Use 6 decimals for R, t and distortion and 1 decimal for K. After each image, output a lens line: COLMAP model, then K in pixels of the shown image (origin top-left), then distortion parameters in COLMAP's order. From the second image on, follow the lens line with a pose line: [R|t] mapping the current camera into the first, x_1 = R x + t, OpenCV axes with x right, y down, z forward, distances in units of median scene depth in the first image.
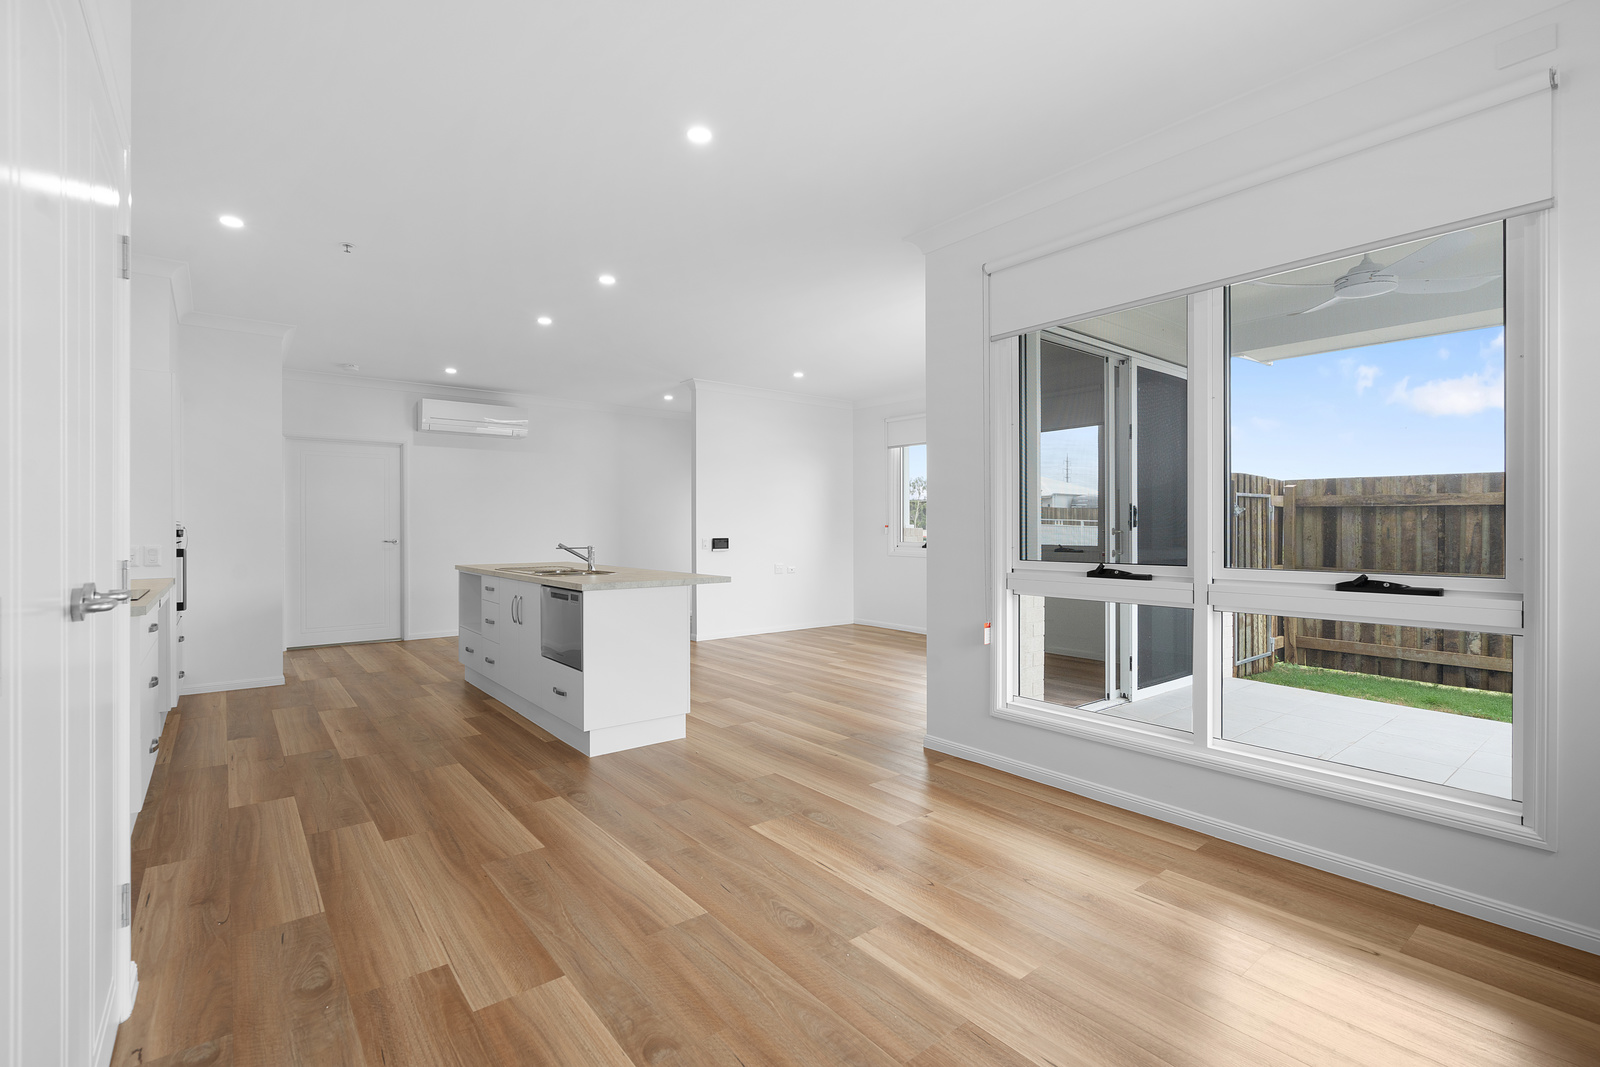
lens RADIAL K [[722.0, 0, 792.7], [0, 722.0, 530.4], [0, 0, 1]] dist [-0.003389, 0.001209]
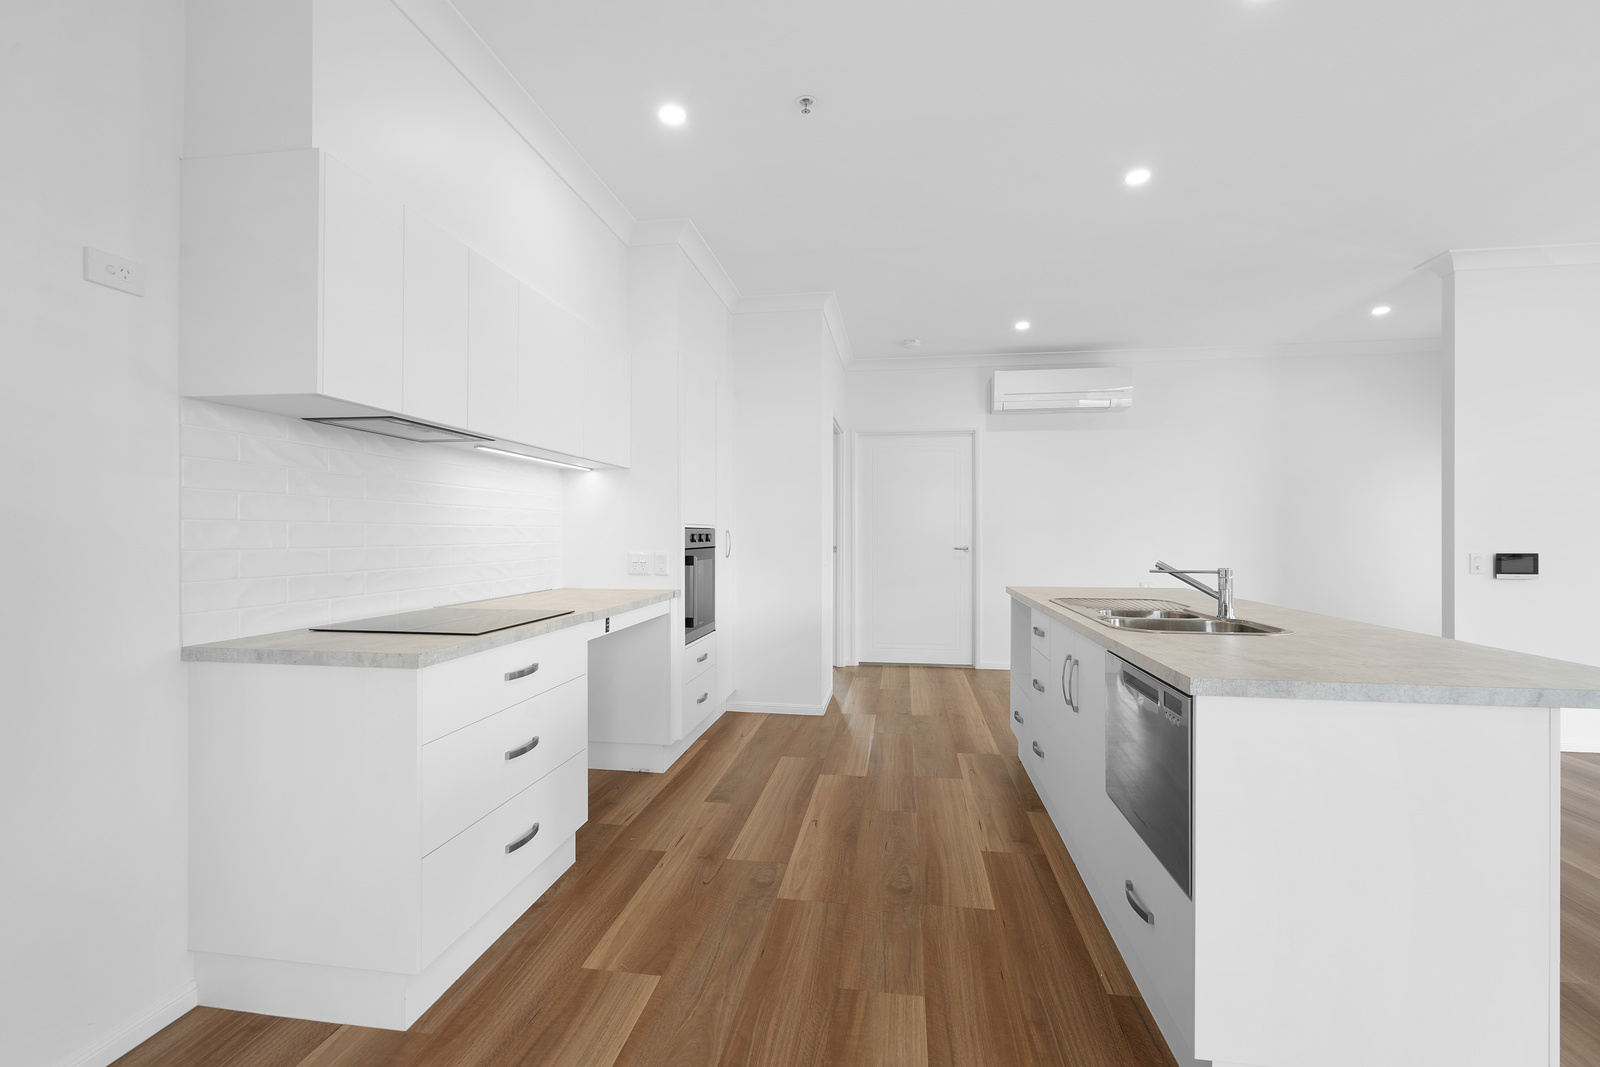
lens RADIAL K [[722.0, 0, 787.1], [0, 722.0, 533.6], [0, 0, 1]] dist [-0.003389, 0.001209]
pose [[0.675376, 0.001865, -0.737471, -0.083712], [-0.004408, 0.999989, -0.001509, -0.000406], [0.737461, 0.004270, 0.675377, 0.315585]]
